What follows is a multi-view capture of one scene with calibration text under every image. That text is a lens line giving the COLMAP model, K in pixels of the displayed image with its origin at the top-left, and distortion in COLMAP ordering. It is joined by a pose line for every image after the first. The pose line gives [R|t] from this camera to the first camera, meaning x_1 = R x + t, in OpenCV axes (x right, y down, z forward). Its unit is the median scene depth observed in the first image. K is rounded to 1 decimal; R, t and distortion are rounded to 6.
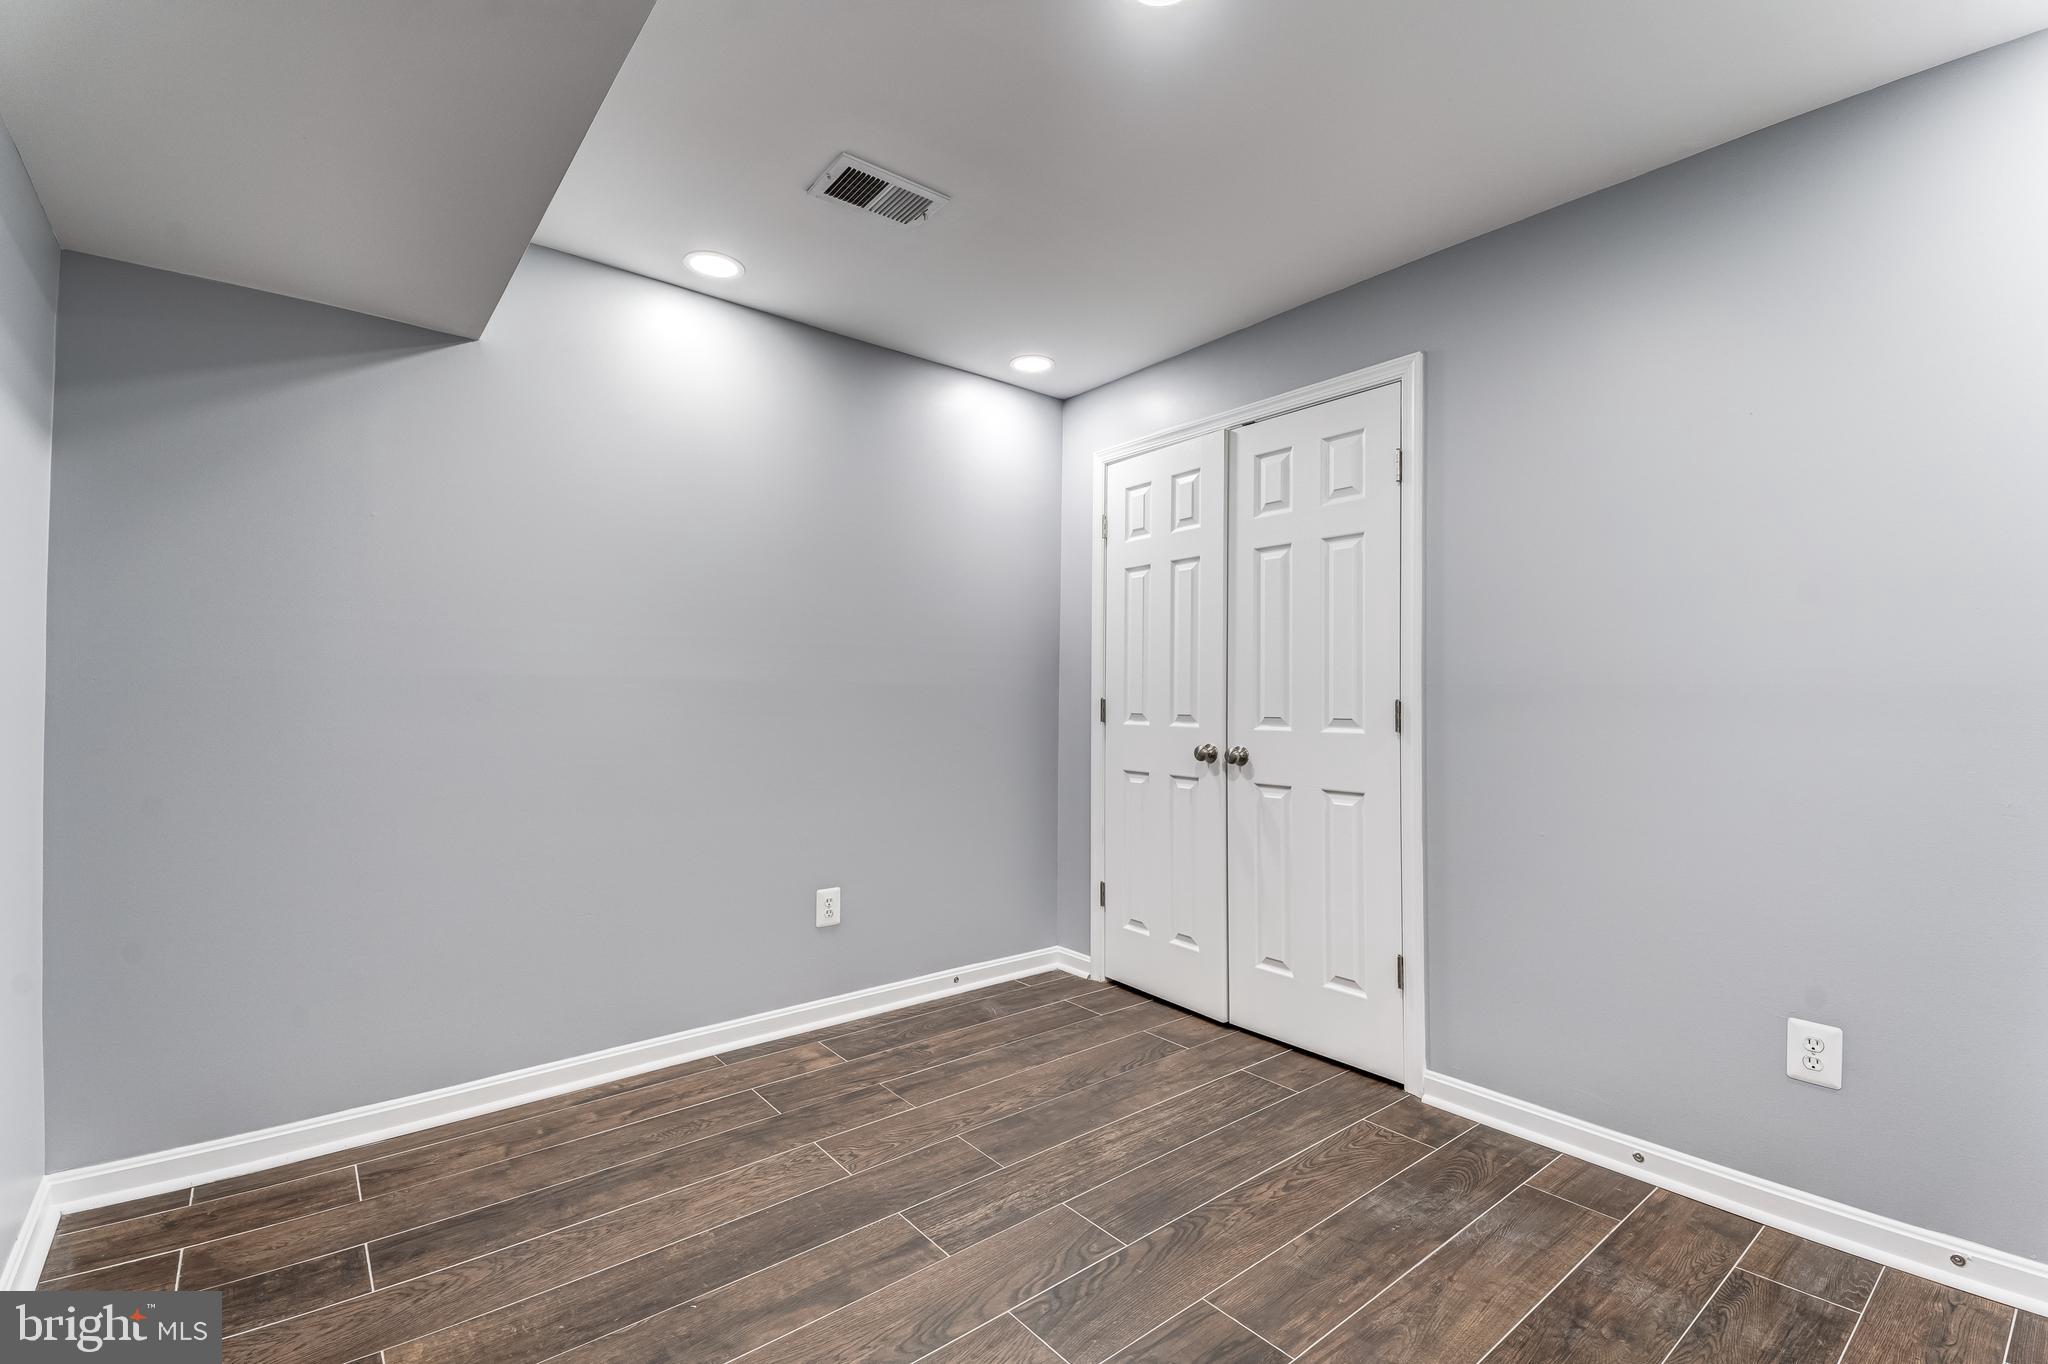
lens RADIAL K [[900.3, 0, 1025.7], [0, 900.3, 686.4], [0, 0, 1]] dist [0.038272, -0.025293]
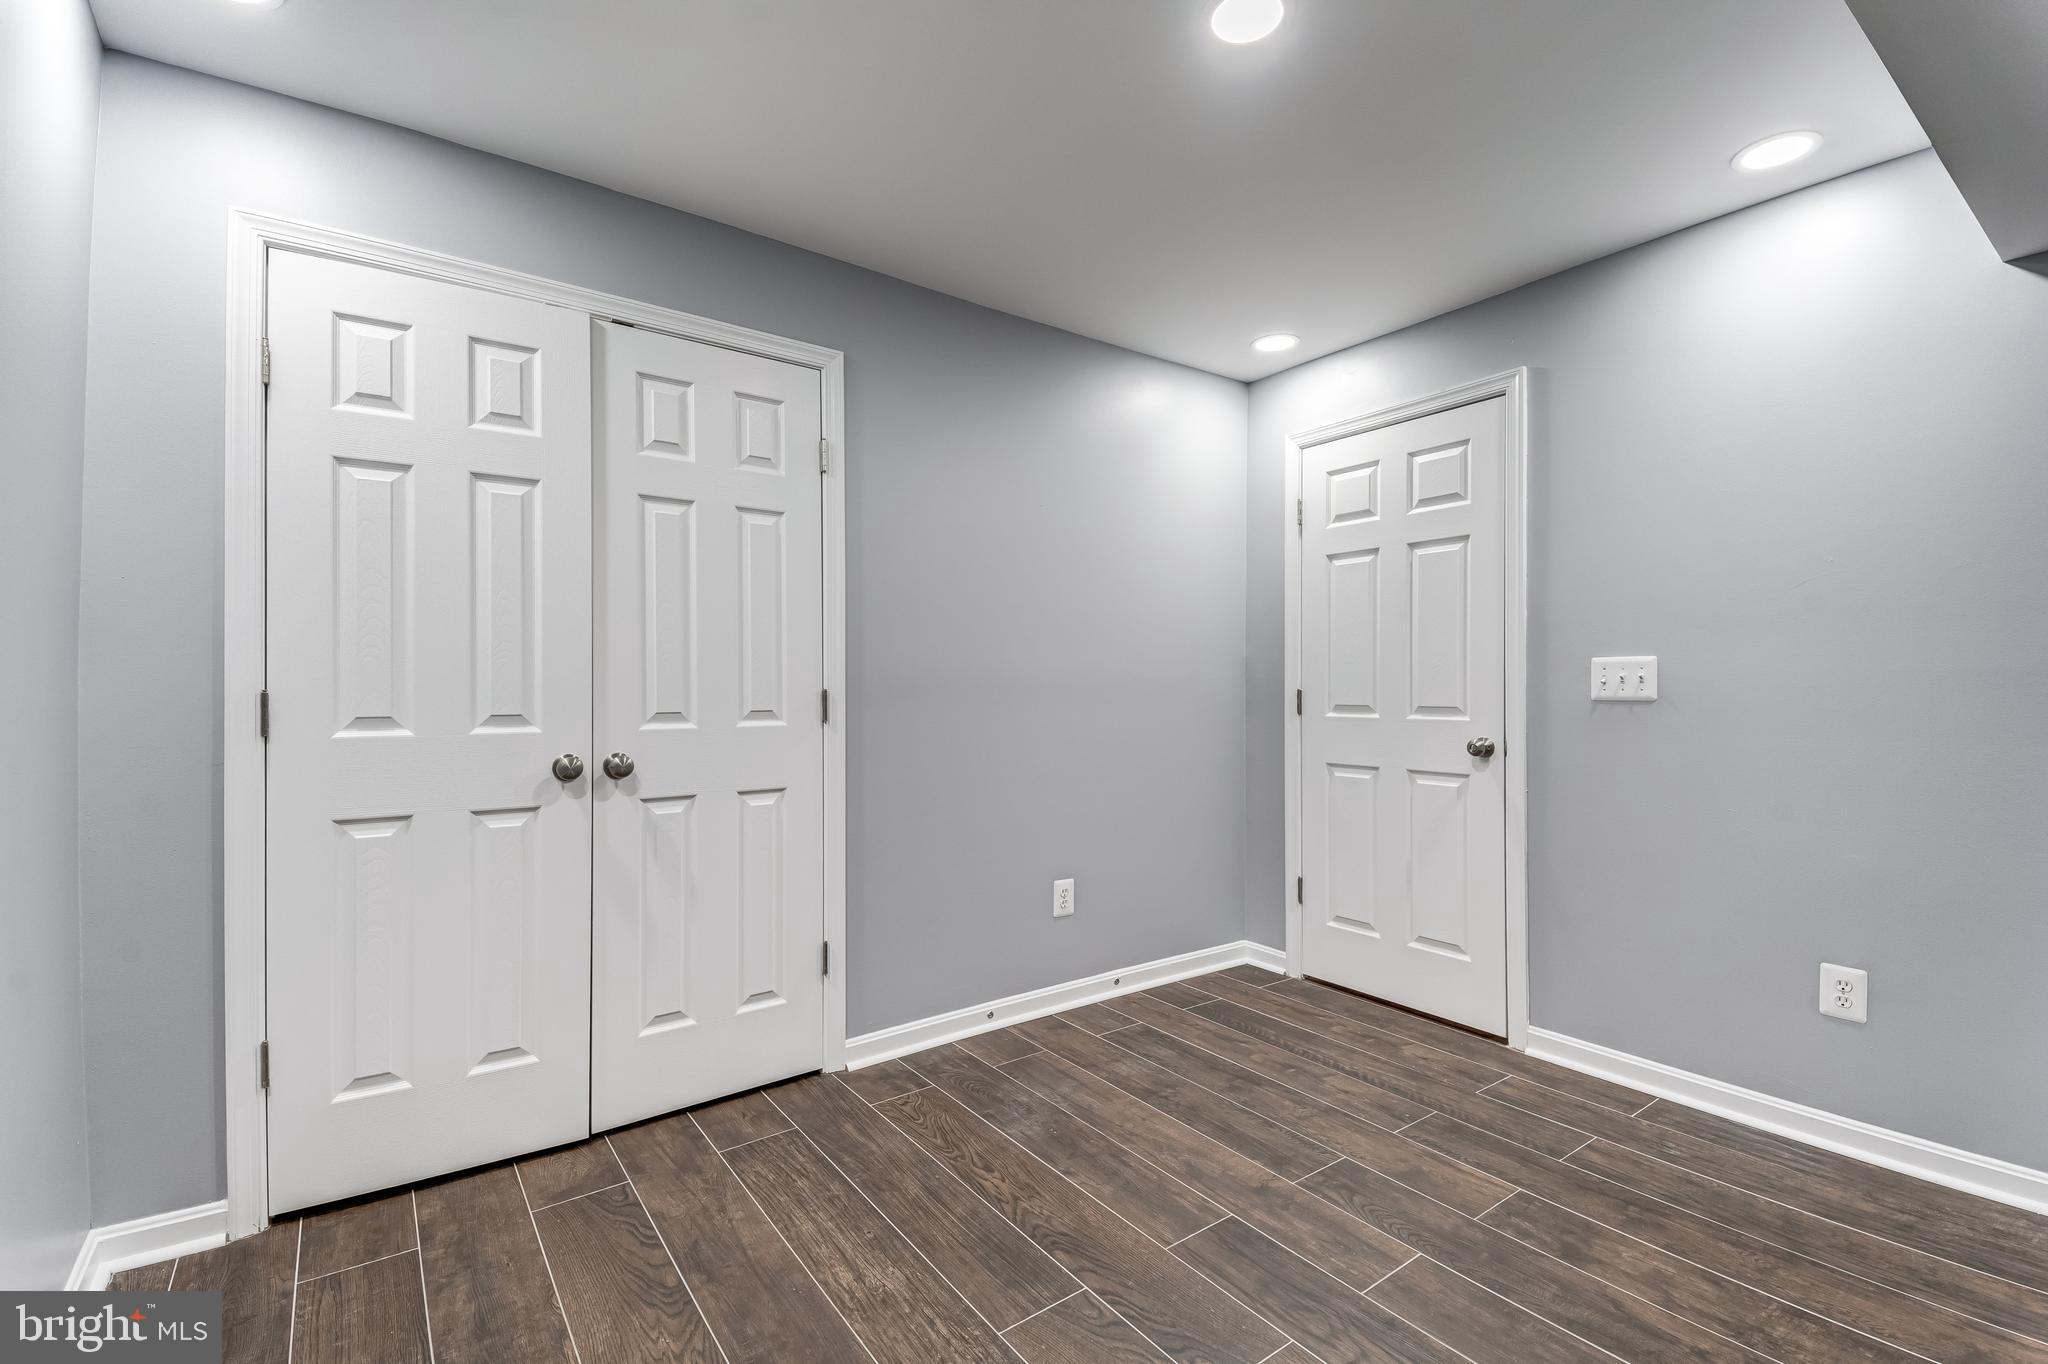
lens RADIAL K [[892.5, 0, 1016.3], [0, 892.5, 689.3], [0, 0, 1]] dist [0.072203, -0.045029]
pose [[0.054083, -0.008556, 0.998500, -0.583244], [-0.012014, 0.999885, 0.009219, 0.002793], [-0.998464, -0.012495, 0.053974, 0.743891]]
